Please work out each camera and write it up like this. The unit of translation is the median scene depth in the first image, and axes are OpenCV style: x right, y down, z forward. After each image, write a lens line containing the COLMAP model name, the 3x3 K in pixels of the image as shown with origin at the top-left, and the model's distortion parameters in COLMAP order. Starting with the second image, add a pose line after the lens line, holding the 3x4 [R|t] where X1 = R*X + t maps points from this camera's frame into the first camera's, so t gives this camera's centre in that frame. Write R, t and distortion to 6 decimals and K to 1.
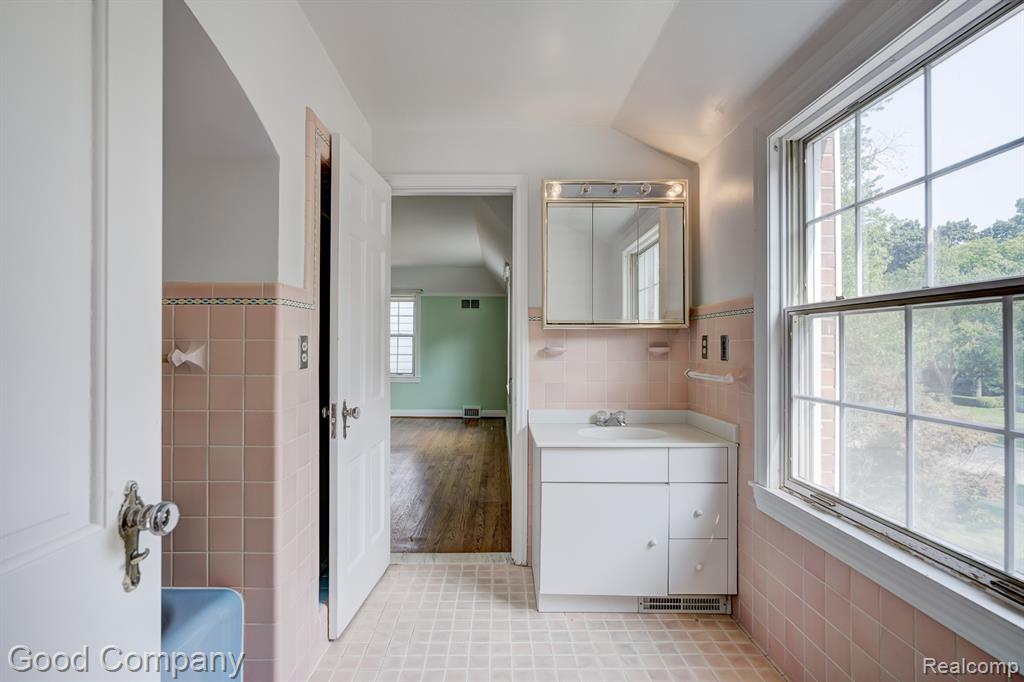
lens RADIAL K [[517.8, 0, 511.6], [0, 517.8, 343.0], [0, 0, 1]] dist [-0.024841, 0.021719]
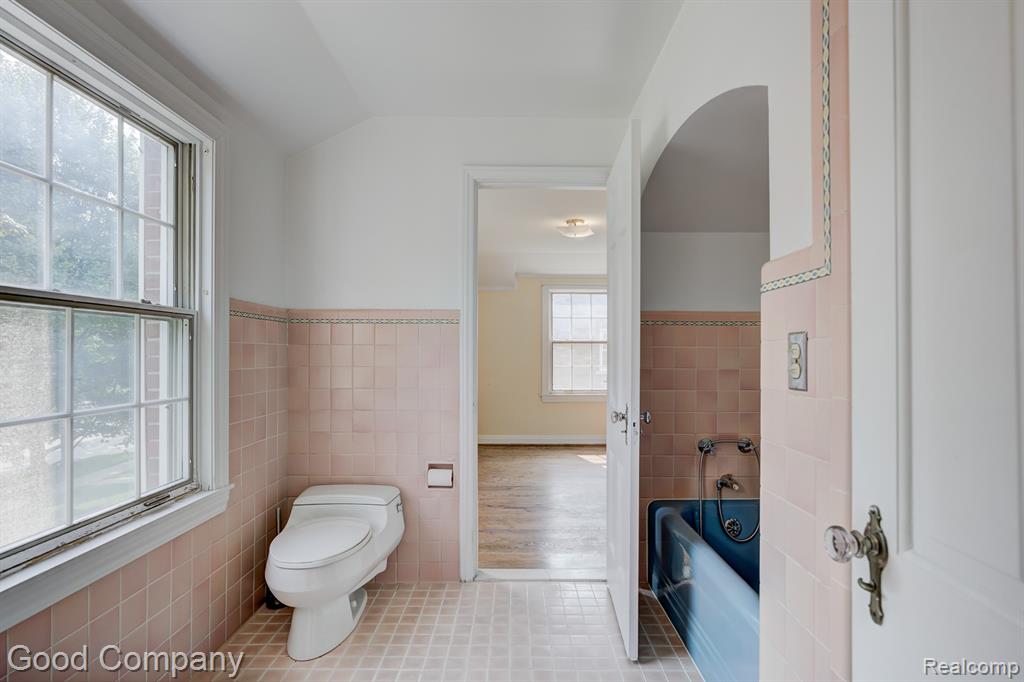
lens RADIAL K [[541.9, 0, 484.0], [0, 541.9, 342.7], [0, 0, 1]] dist [-0.020614, 0.023568]
pose [[-0.996214, -0.001858, 0.086918, -0.143089], [-0.003517, 0.999815, -0.018931, 0.013840], [-0.086867, -0.019165, -0.996036, 1.969758]]
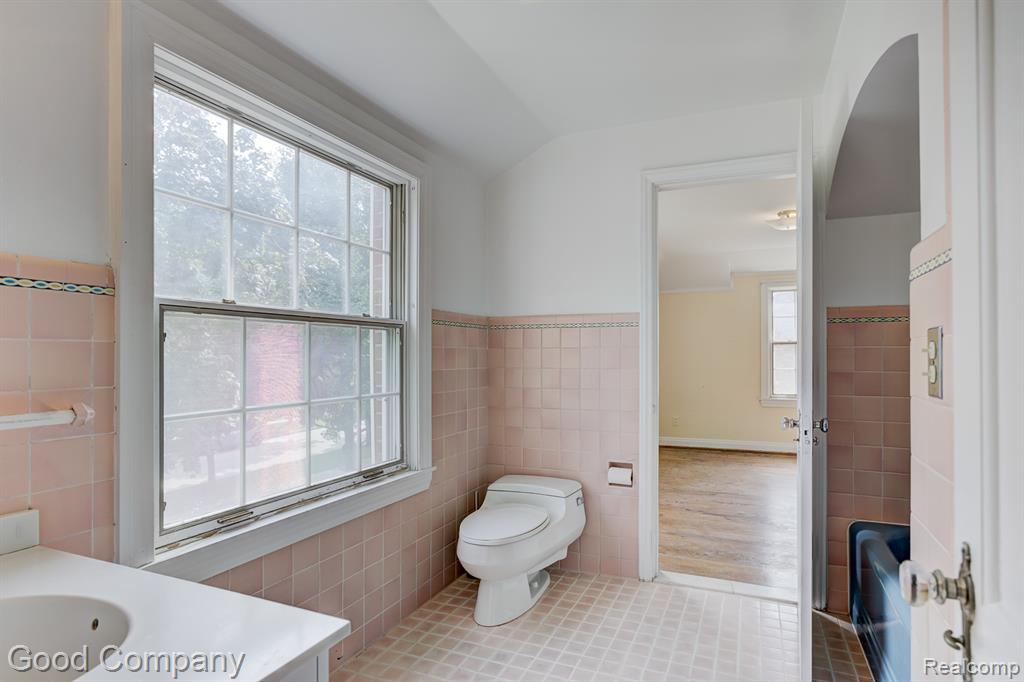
lens RADIAL K [[517.8, 0, 511.6], [0, 517.8, 343.0], [0, 0, 1]] dist [-0.024841, 0.021719]
pose [[-0.890982, 0.011619, 0.453890, -0.320869], [0.000842, 0.999713, -0.023939, 0.015171], [-0.454038, -0.020947, -0.890736, 1.936290]]
